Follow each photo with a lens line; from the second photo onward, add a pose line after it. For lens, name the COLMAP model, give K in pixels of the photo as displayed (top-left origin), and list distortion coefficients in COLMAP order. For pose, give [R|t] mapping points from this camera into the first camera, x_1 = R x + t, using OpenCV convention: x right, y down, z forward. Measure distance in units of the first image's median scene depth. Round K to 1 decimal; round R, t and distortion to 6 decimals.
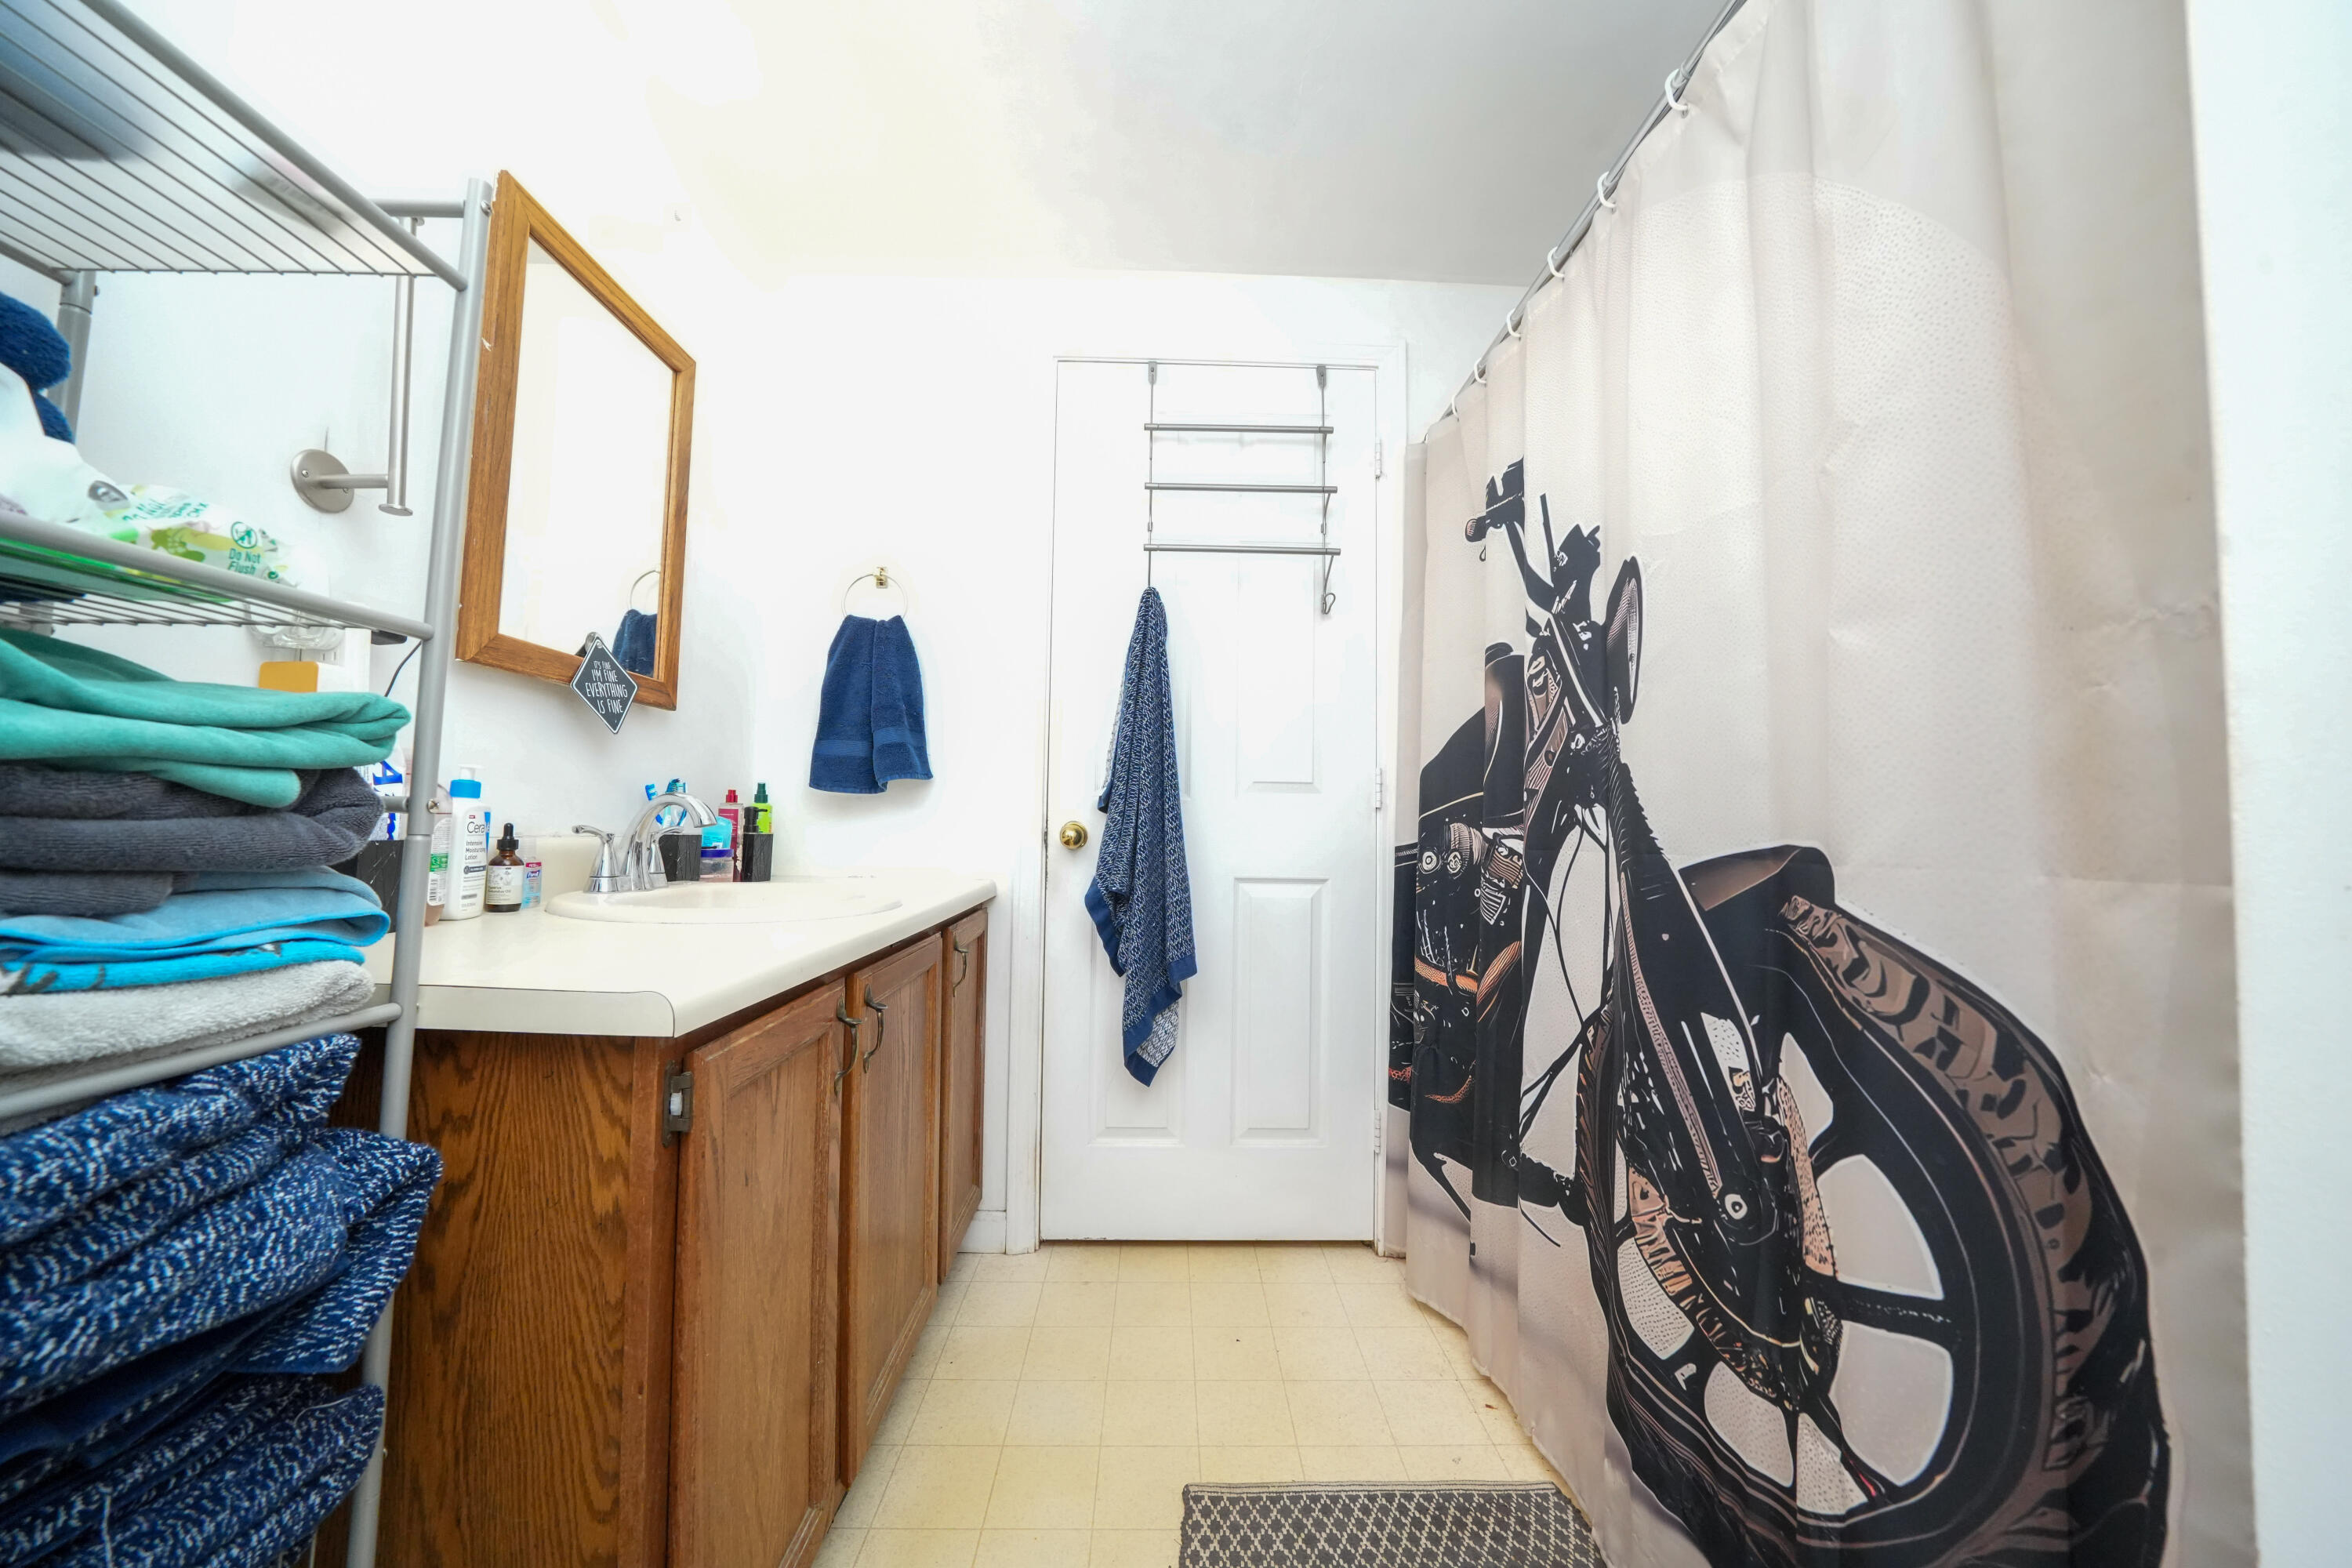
lens RADIAL K [[834.4, 0, 1169.9], [0, 834.4, 829.8], [0, 0, 1]] dist [-0.000004, 0.000037]
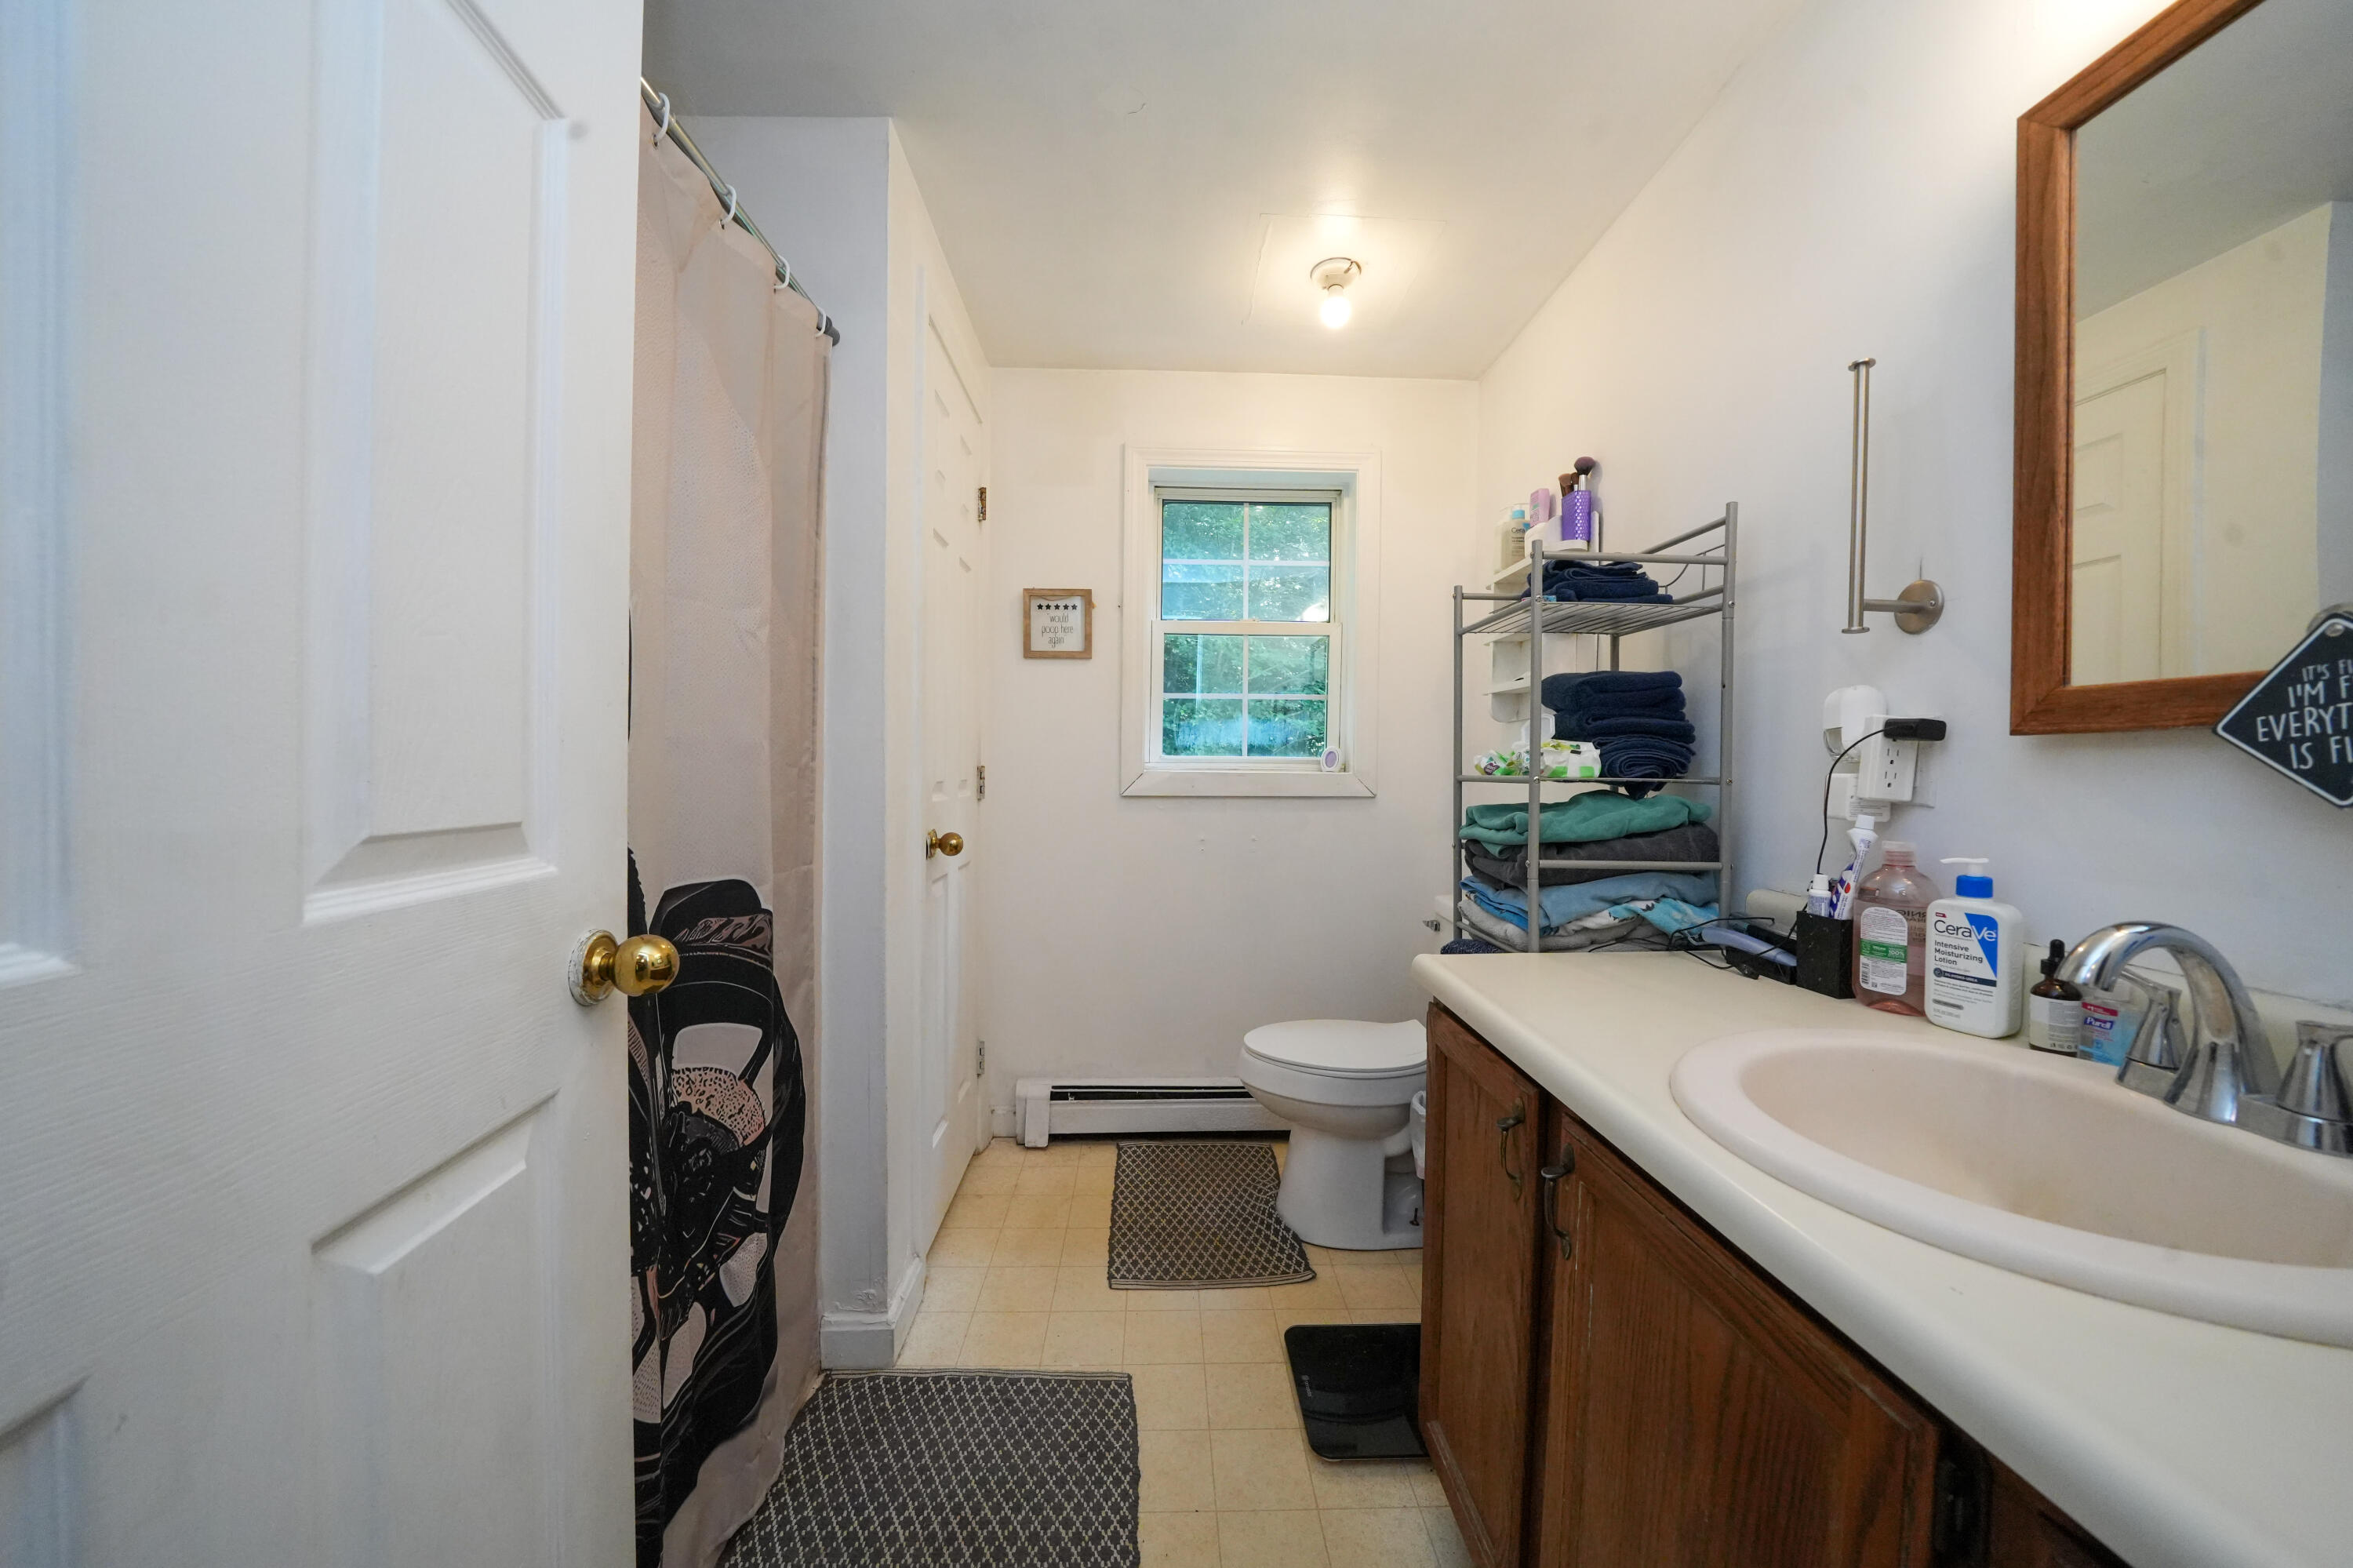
lens RADIAL K [[803.4, 0, 1176.5], [0, 803.4, 784.0], [0, 0, 1]] dist [0.000263, 0.000027]
pose [[-0.999476, -0.027050, -0.017783, 0.005984], [-0.027473, 0.999335, 0.023964, -0.175196], [0.017123, 0.024440, -0.999555, 2.089921]]
